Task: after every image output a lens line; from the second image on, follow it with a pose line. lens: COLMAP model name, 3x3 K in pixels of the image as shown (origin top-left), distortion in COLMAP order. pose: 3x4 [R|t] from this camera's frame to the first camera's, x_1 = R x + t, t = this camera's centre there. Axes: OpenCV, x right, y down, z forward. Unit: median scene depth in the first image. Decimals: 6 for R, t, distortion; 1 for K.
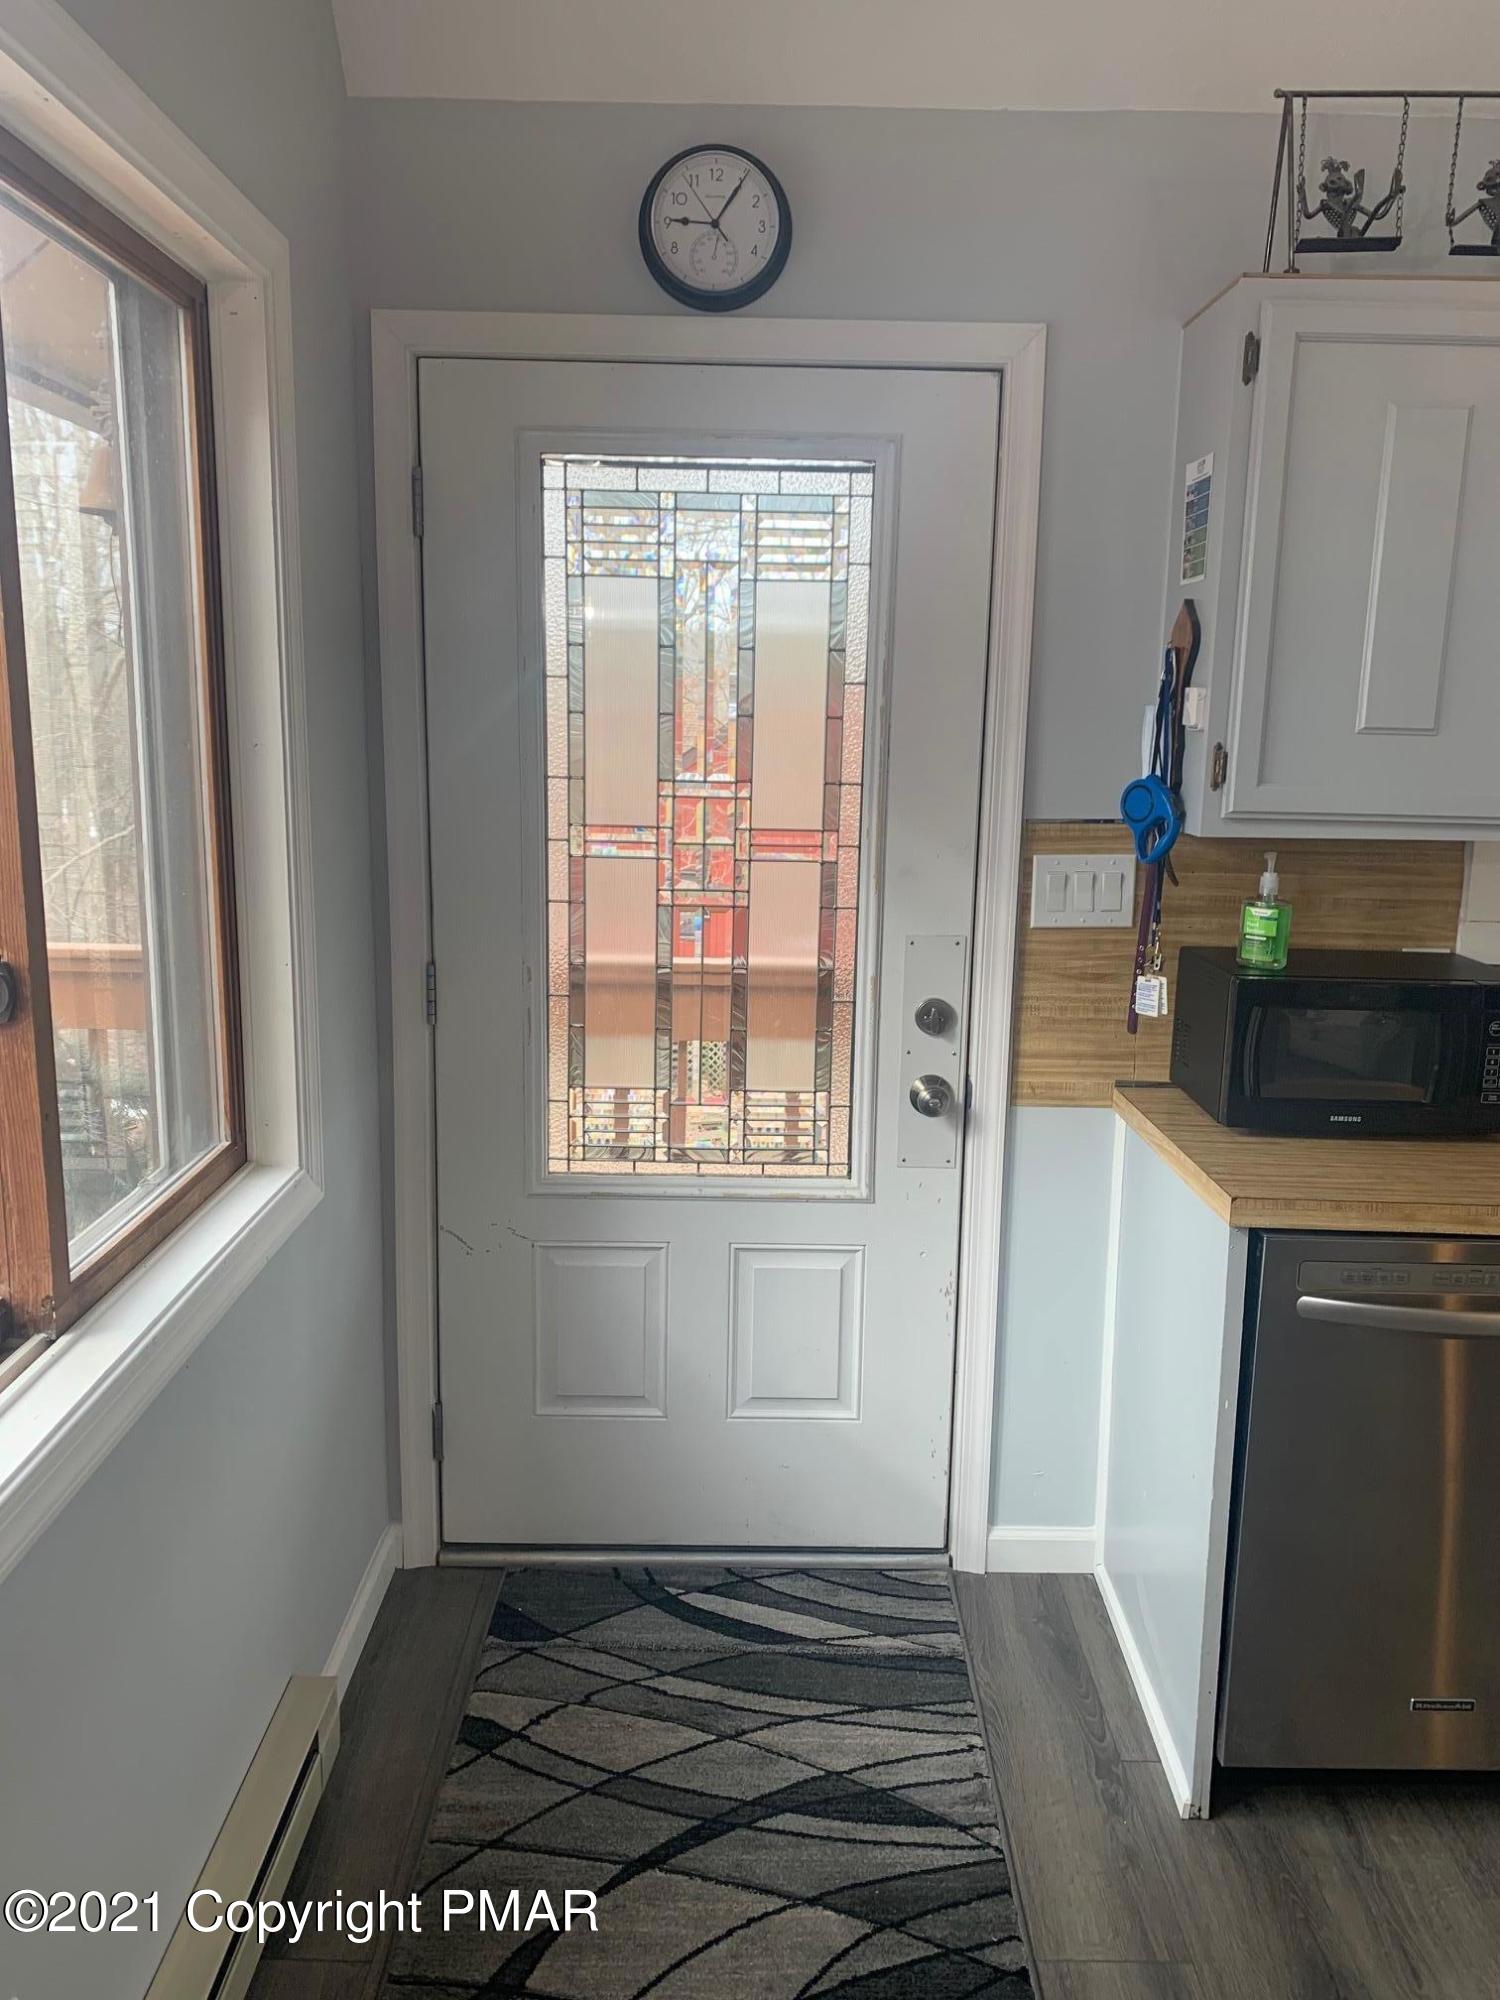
lens RADIAL K [[1499.7, 0, 750.0], [0, 1499.7, 1000.0], [0, 0, 1]] dist [0.042243, -0.066236]
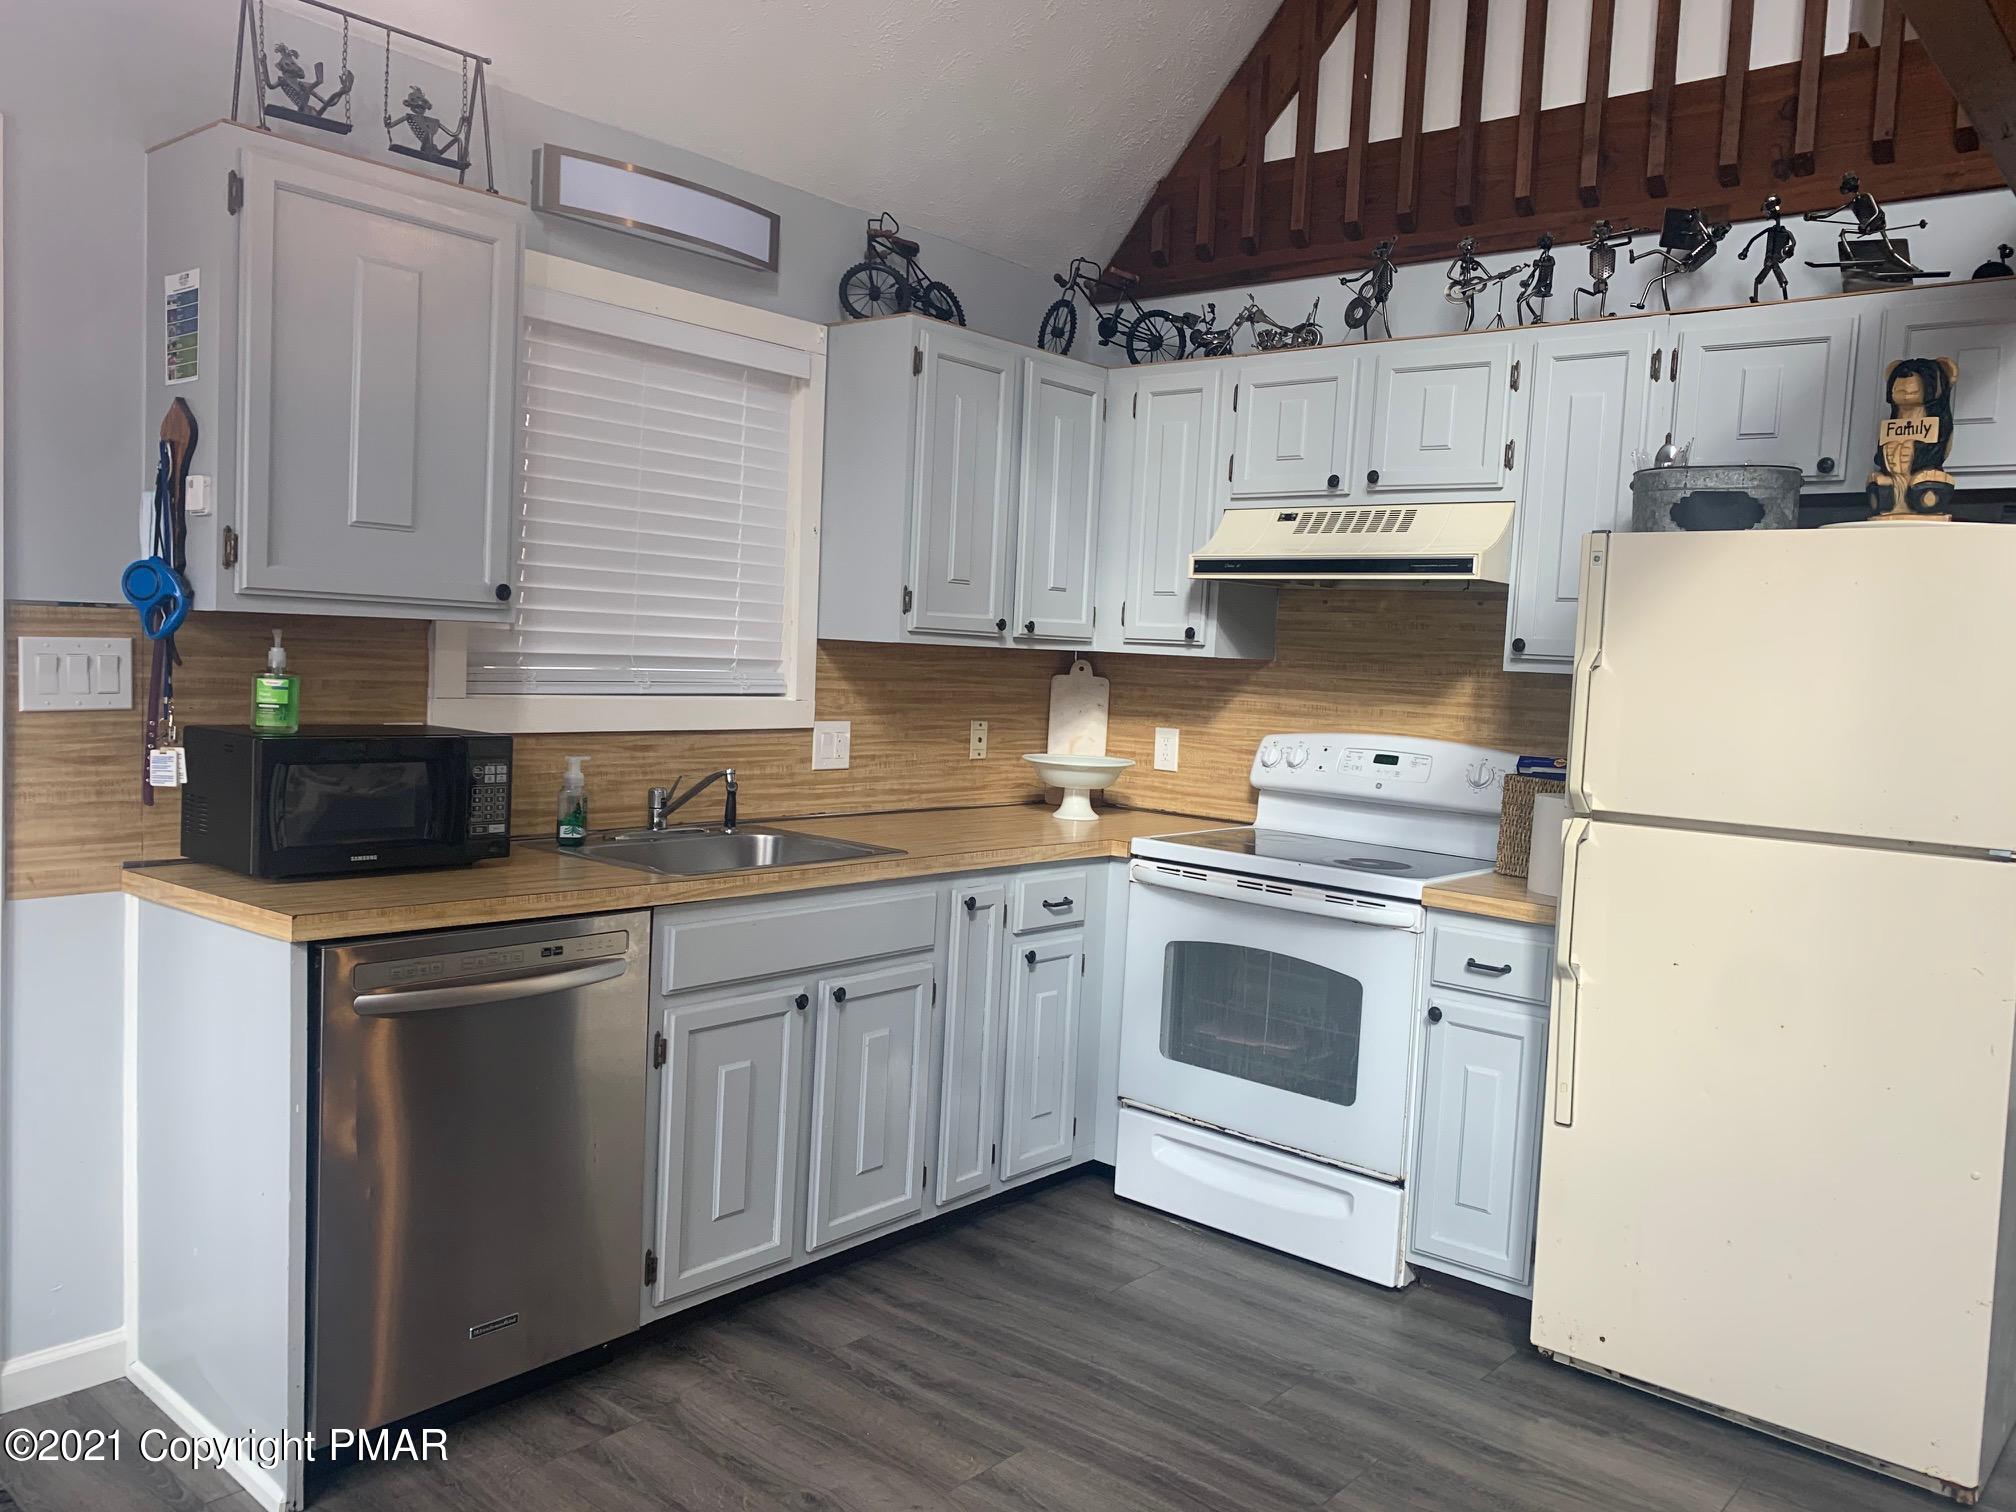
lens RADIAL K [[1516.7, 0, 979.4], [0, 1516.7, 744.9], [0, 0, 1]] dist [0.005274, 0.003442]
pose [[0.655062, -0.035218, 0.754753, -0.159283], [0.108866, 0.992889, -0.048156, 0.093812], [-0.747691, 0.113712, 0.654239, -0.113596]]
